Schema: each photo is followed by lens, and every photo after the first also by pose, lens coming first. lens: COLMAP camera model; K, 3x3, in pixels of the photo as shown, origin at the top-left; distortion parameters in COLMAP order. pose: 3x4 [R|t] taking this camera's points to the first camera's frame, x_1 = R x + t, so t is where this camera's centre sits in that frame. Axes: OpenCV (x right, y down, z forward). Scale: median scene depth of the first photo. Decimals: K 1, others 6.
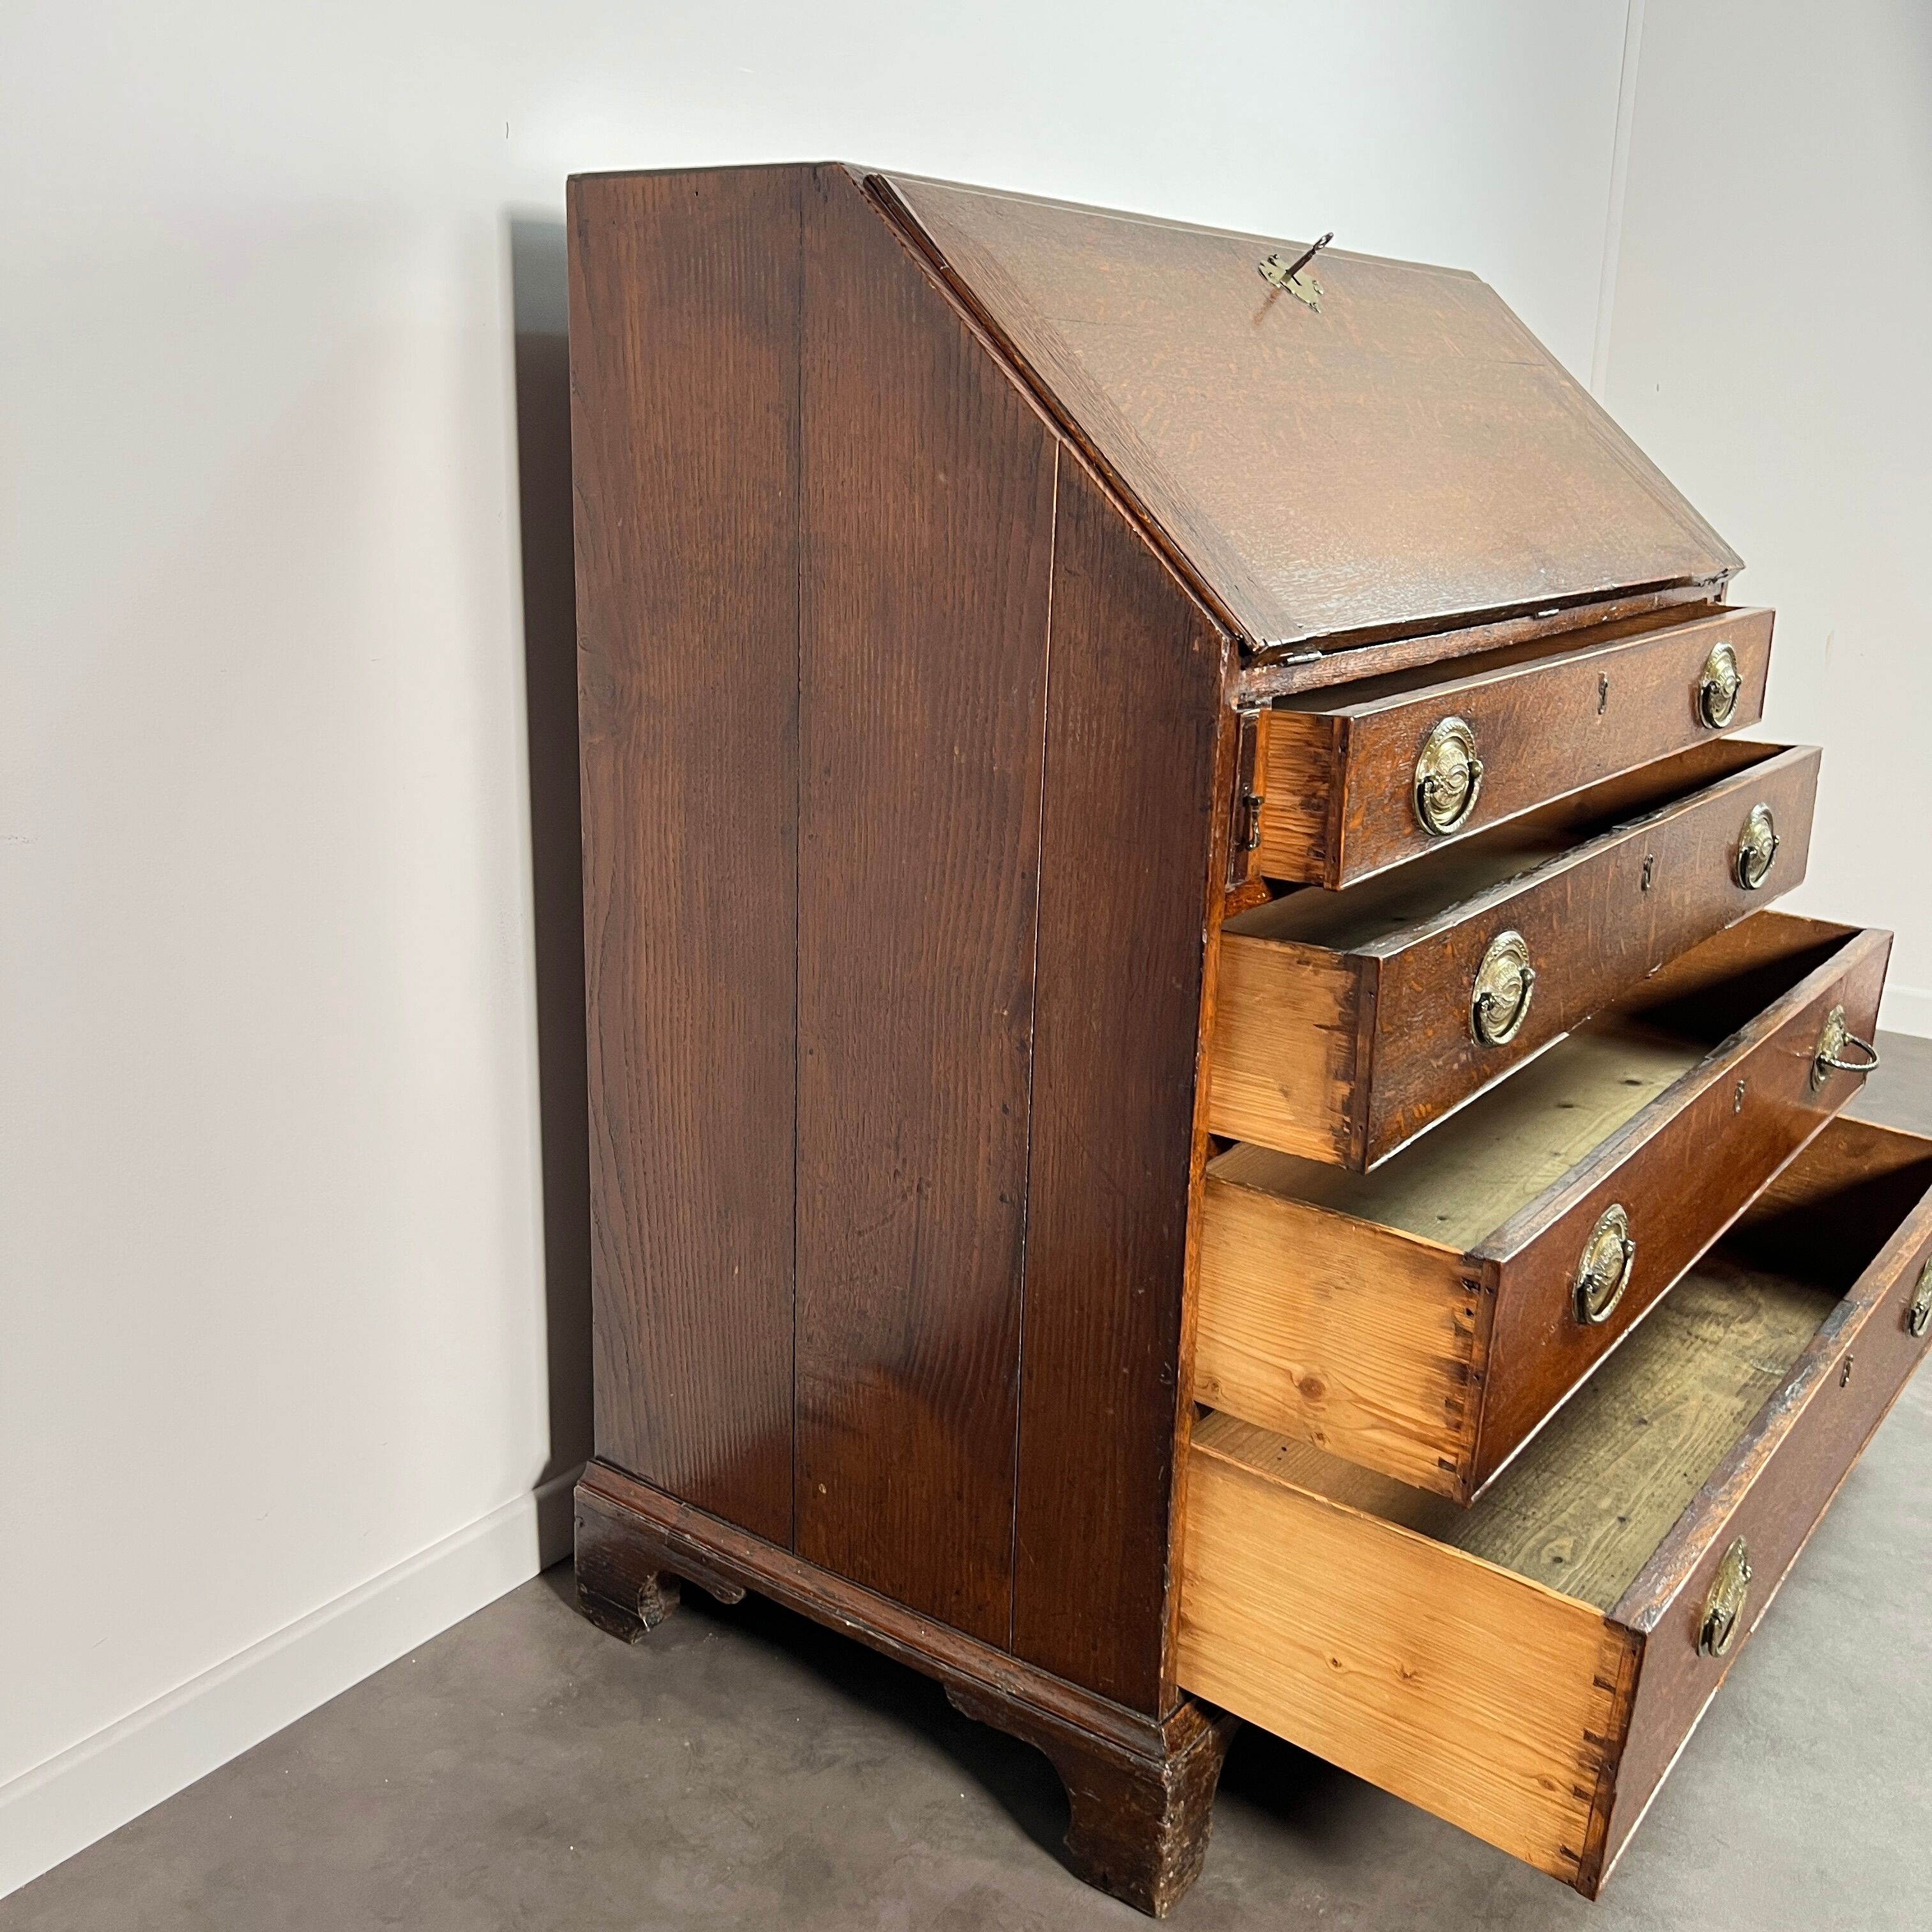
lens RADIAL K [[1942.9, 0, 966.0], [0, 1942.9, 966.0], [0, 0, 1]] dist [0.090136, -0.226453]
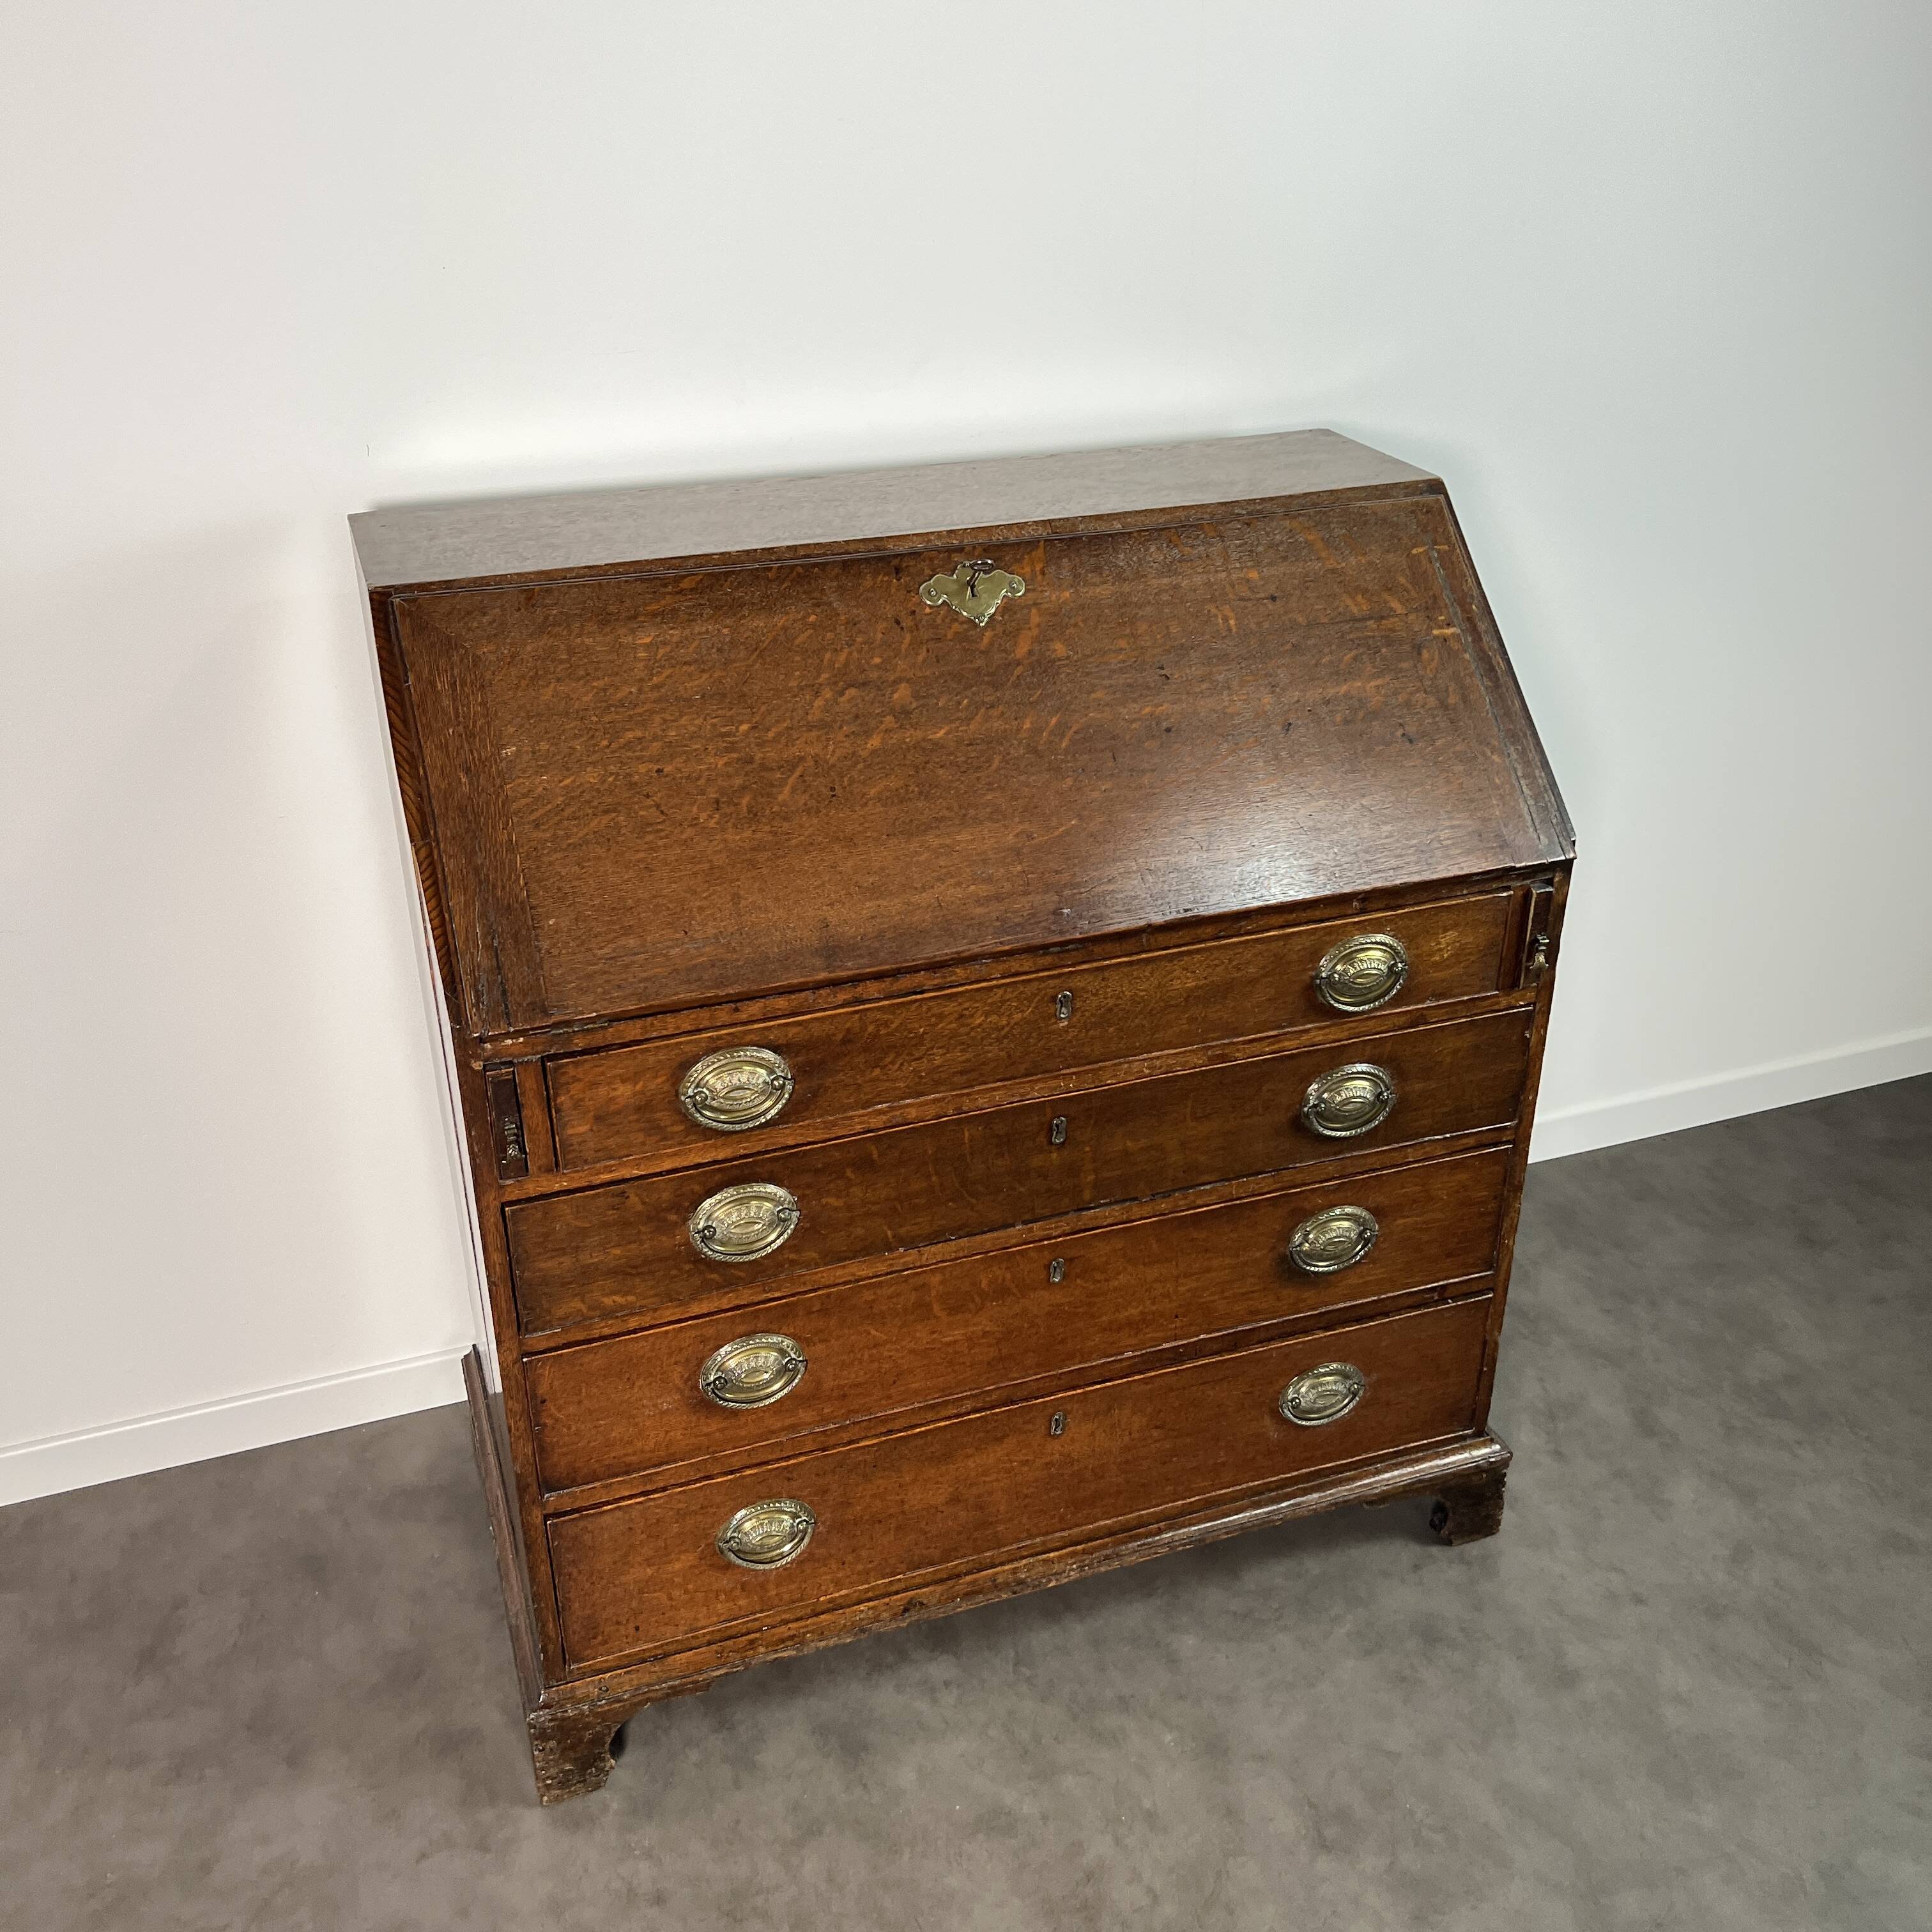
lens RADIAL K [[1913.3, 0, 968.1], [0, 1913.3, 994.5], [0, 0, 1]] dist [0.121388, -0.306847]
pose [[0.822299, 0.247496, -0.512416, 0.991686], [-0.132375, 0.958959, 0.250747, -0.511818], [0.553445, -0.138358, 0.821314, 0.089206]]
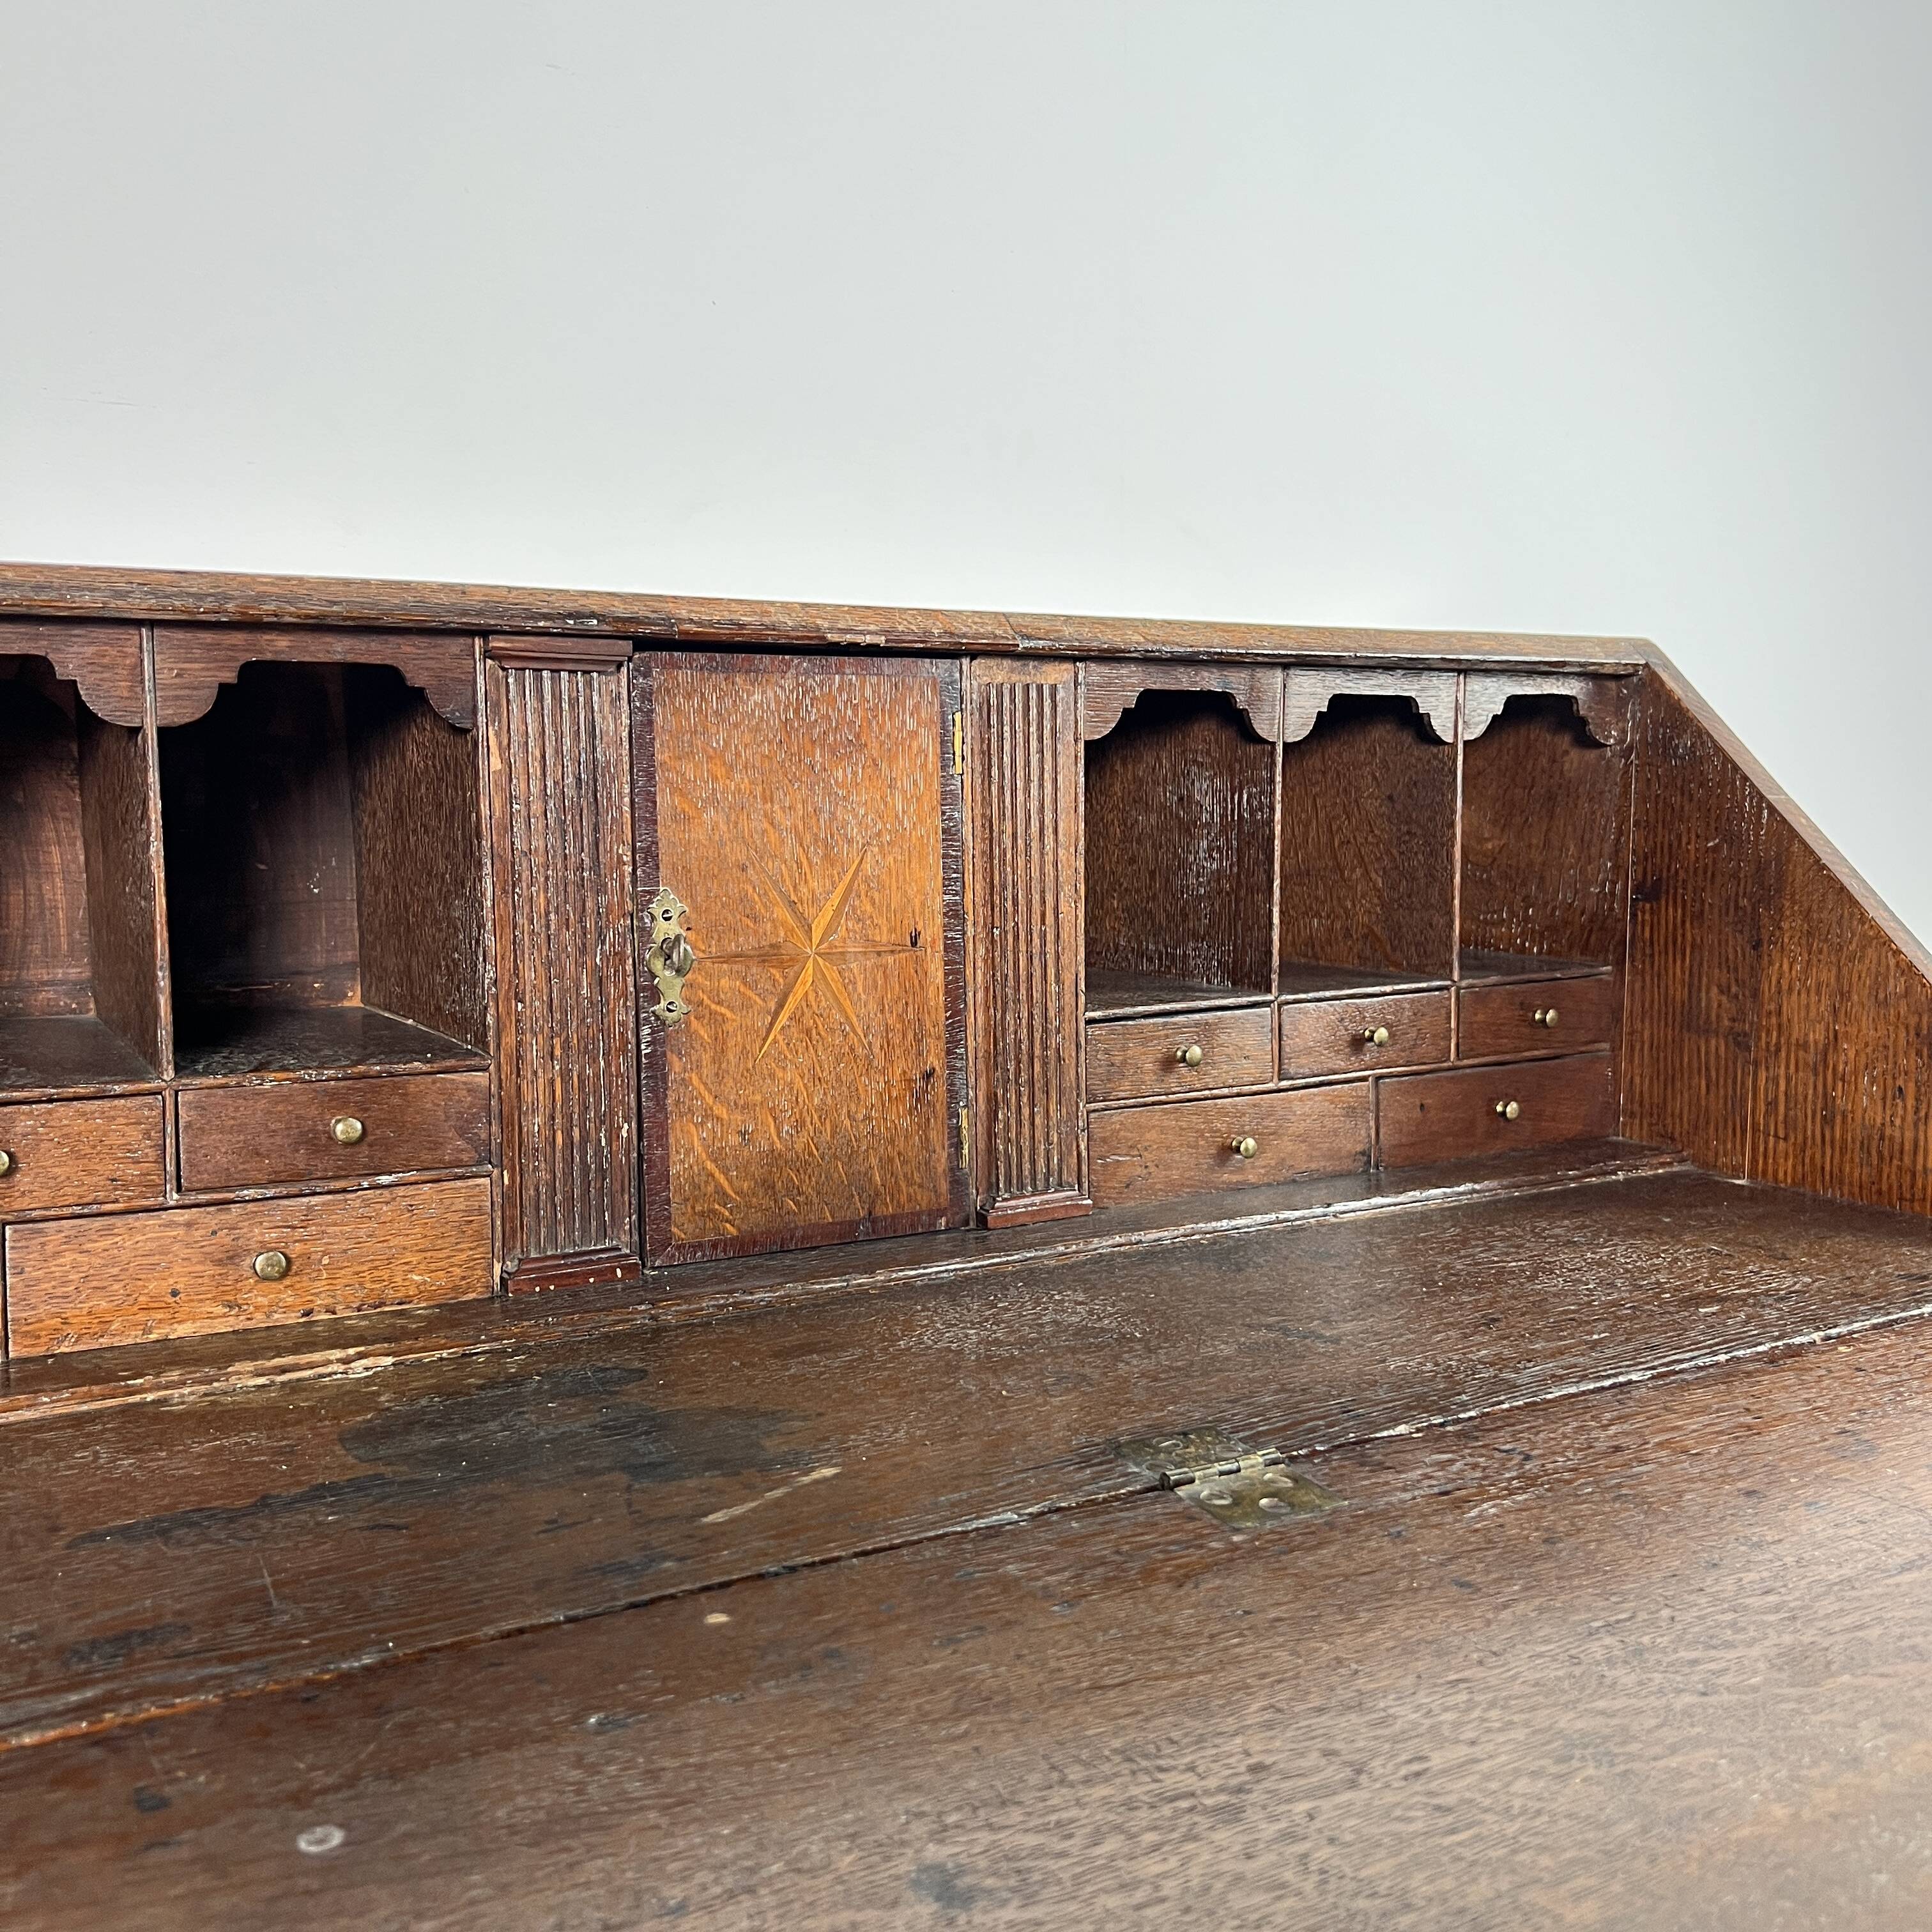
lens RADIAL K [[1942.3, 0, 966.0], [0, 1942.3, 966.0], [0, 0, 1]] dist [0.120595, -0.314907]
pose [[0.912496, 0.013313, -0.408869, 0.496308], [-0.090418, 0.981315, -0.169840, -0.254357], [0.398969, 0.191947, 0.896650, 0.736702]]
